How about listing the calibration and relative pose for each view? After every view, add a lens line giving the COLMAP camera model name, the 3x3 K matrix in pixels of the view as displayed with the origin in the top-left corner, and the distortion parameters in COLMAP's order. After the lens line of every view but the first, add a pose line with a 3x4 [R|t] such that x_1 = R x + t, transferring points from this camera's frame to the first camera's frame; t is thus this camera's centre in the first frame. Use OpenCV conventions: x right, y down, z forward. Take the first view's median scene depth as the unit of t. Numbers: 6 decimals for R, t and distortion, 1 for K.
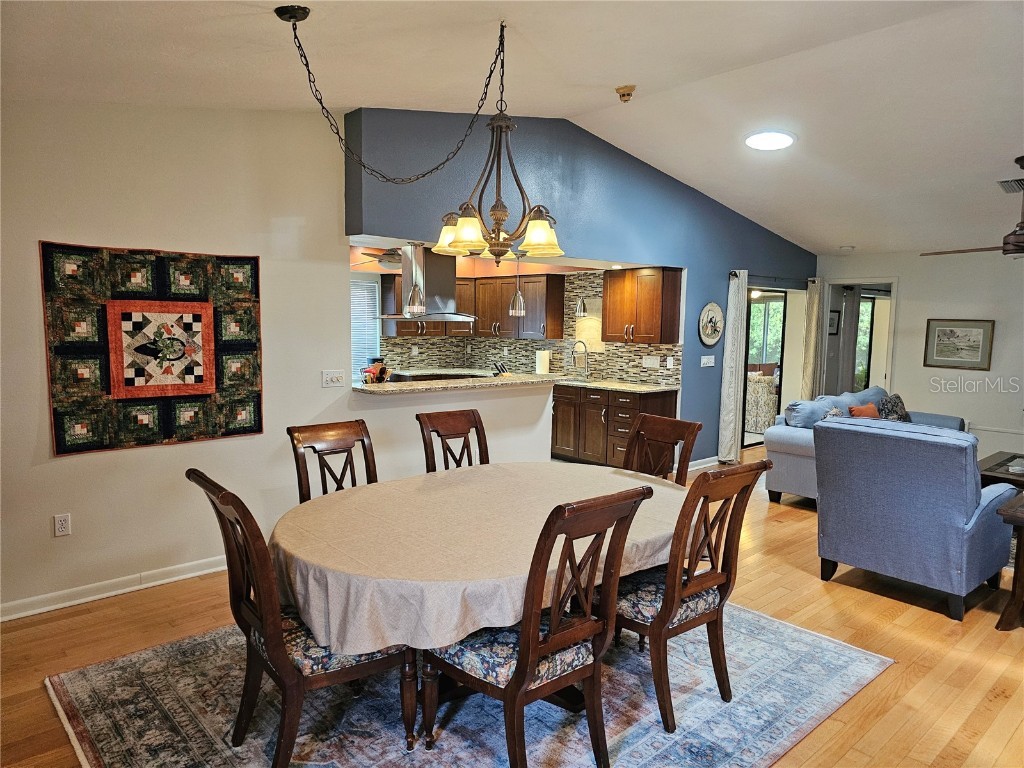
lens RADIAL K [[679.3, 0, 512.0], [0, 679.3, 384.0], [0, 0, 1]] dist [0.027086, -0.004111]
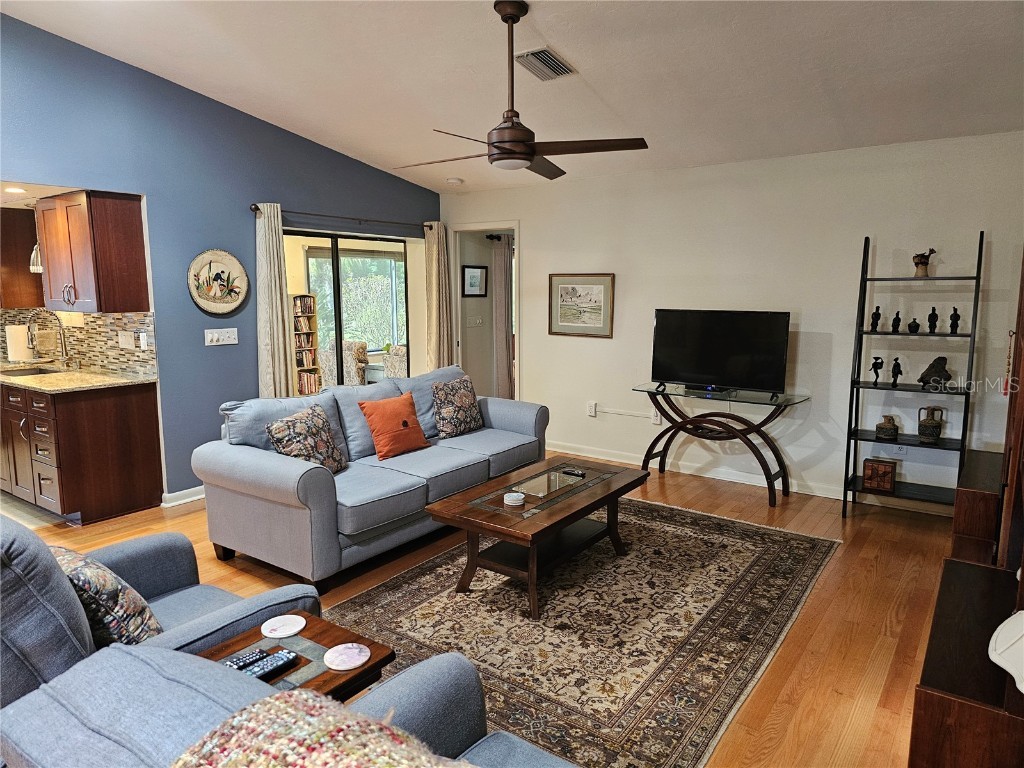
lens RADIAL K [[679.3, 0, 512.0], [0, 679.3, 384.0], [0, 0, 1]] dist [0.027086, -0.004111]
pose [[0.979530, -0.043476, 0.196545, 0.432120], [0.034745, 0.998259, 0.047658, -0.008388], [-0.198275, -0.039853, 0.979336, 0.261904]]
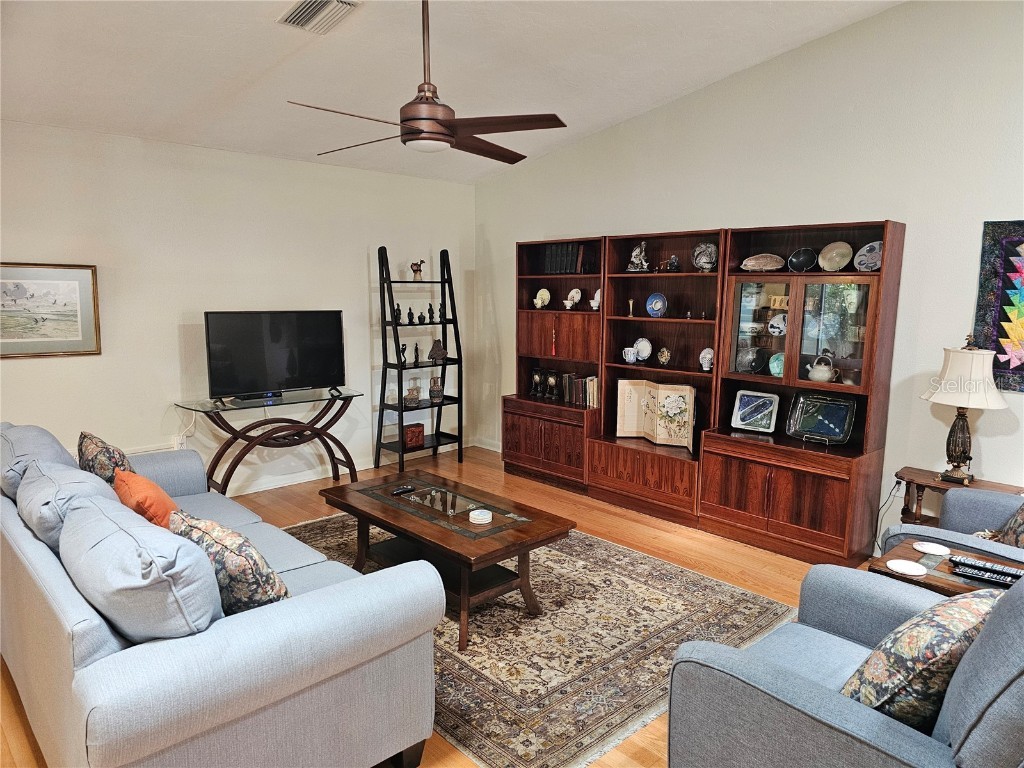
lens RADIAL K [[679.3, 0, 512.0], [0, 679.3, 384.0], [0, 0, 1]] dist [0.027086, -0.004111]
pose [[-0.021021, -0.153976, 0.987851, 0.121238], [0.090017, 0.983765, 0.155254, -0.053664], [-0.995718, 0.092187, -0.006819, 0.672746]]
